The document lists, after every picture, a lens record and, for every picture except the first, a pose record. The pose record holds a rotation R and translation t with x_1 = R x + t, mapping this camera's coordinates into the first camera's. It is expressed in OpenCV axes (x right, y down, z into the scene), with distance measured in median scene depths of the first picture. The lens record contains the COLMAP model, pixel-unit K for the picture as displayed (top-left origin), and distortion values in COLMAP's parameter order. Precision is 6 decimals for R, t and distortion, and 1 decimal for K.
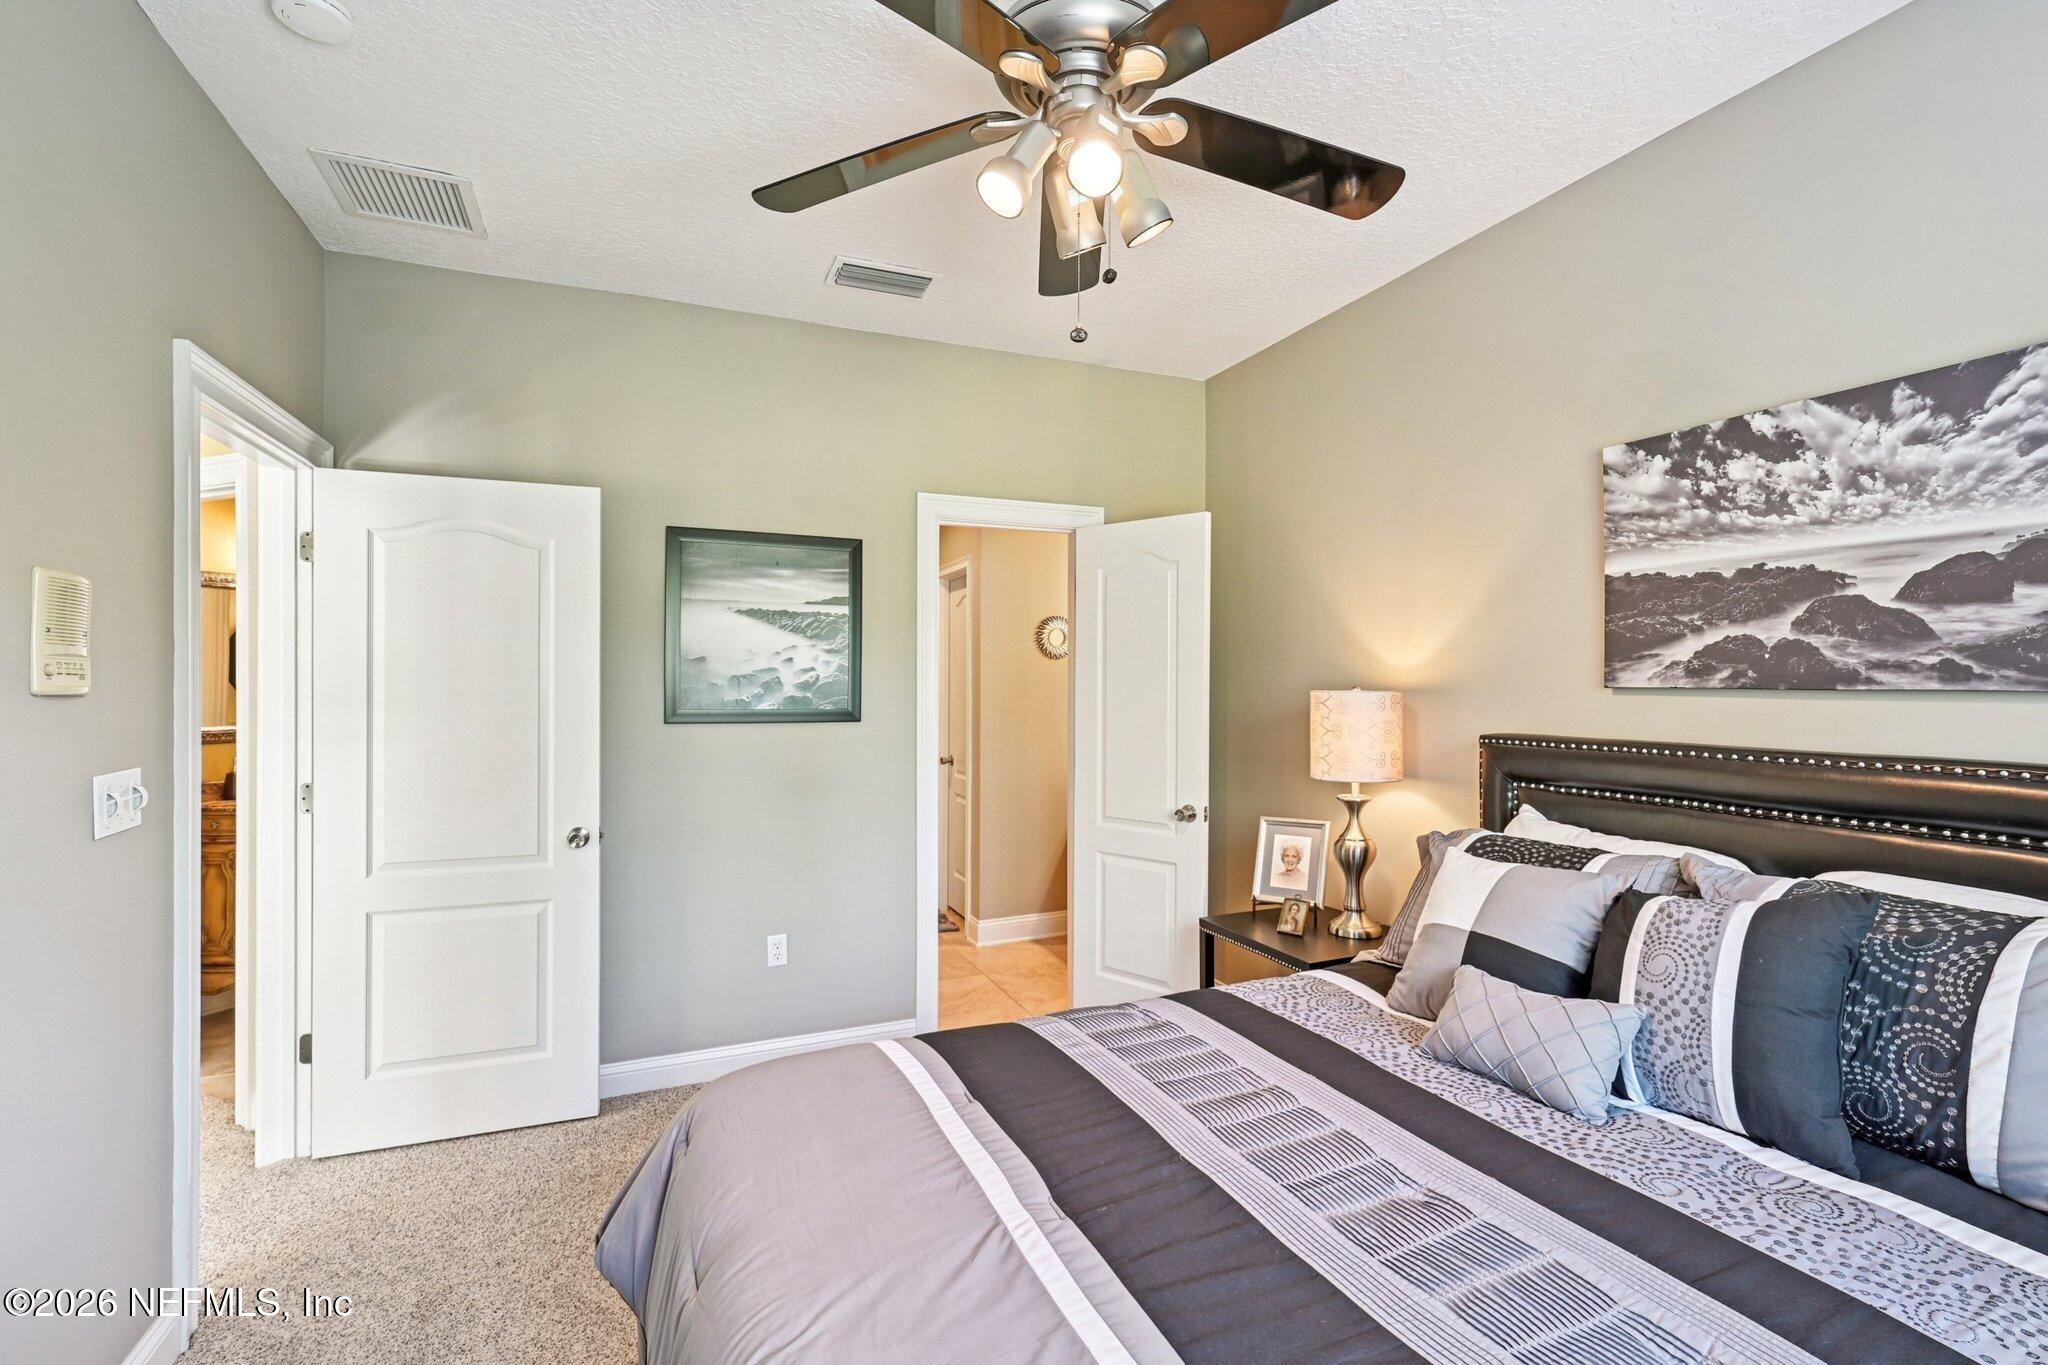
lens RADIAL K [[937.4, 0, 1026.2], [0, 937.4, 683.7], [0, 0, 1]] dist [0.001956, 0.000606]
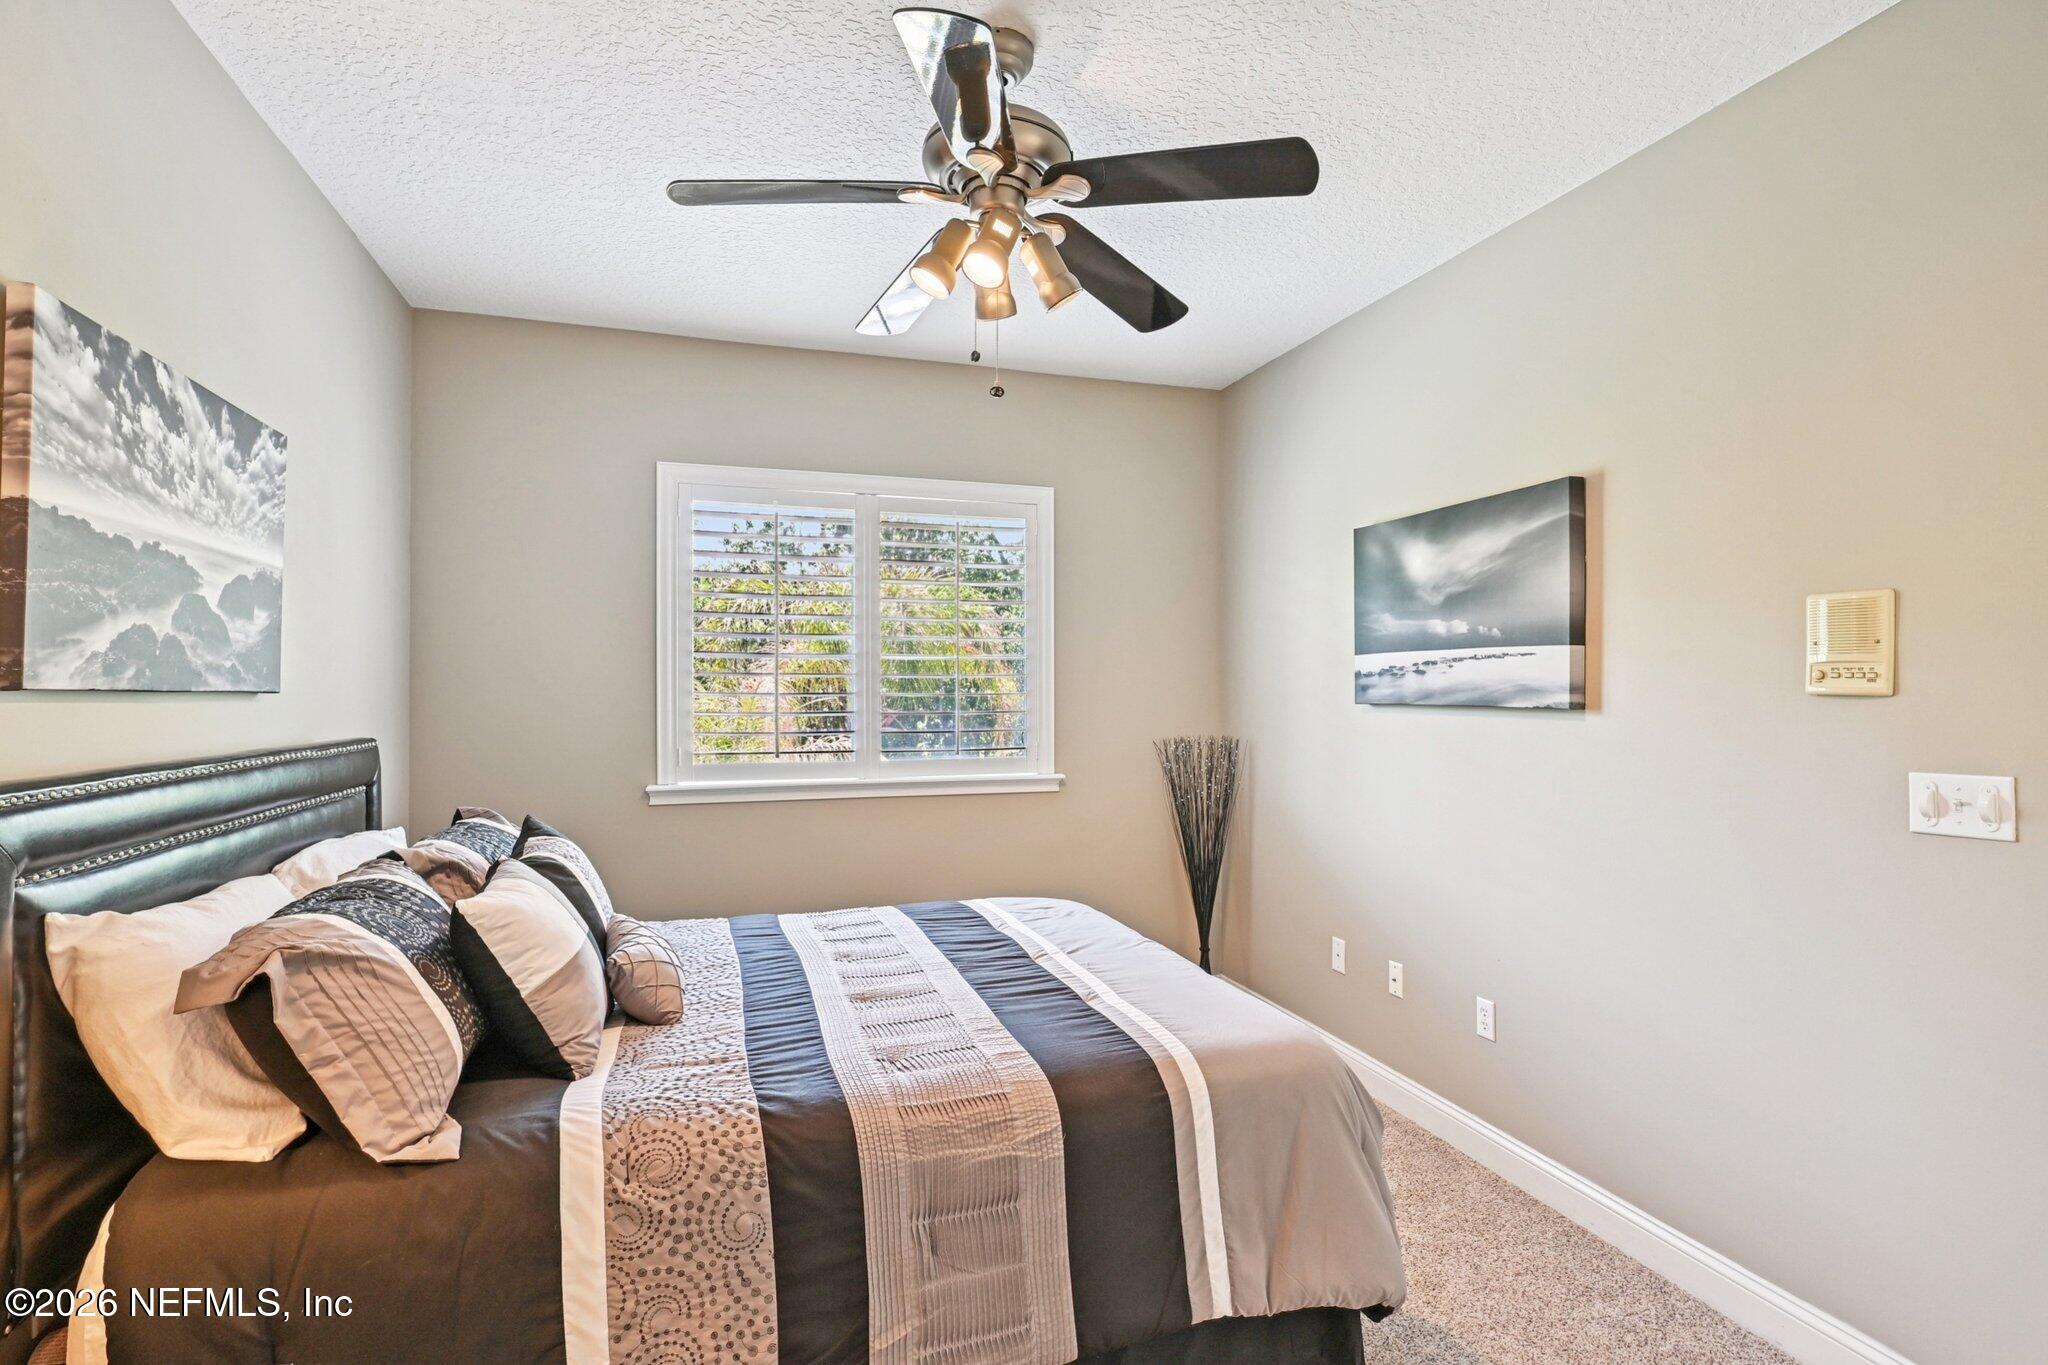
lens RADIAL K [[969.9, 0, 1024.9], [0, 969.9, 686.9], [0, 0, 1]] dist [-0.000755, 0.000151]
pose [[-0.996548, -0.000173, 0.083014, -0.061262], [-0.000347, 0.999998, -0.002085, 0.003314], [-0.083013, -0.002107, -0.996546, 1.723335]]
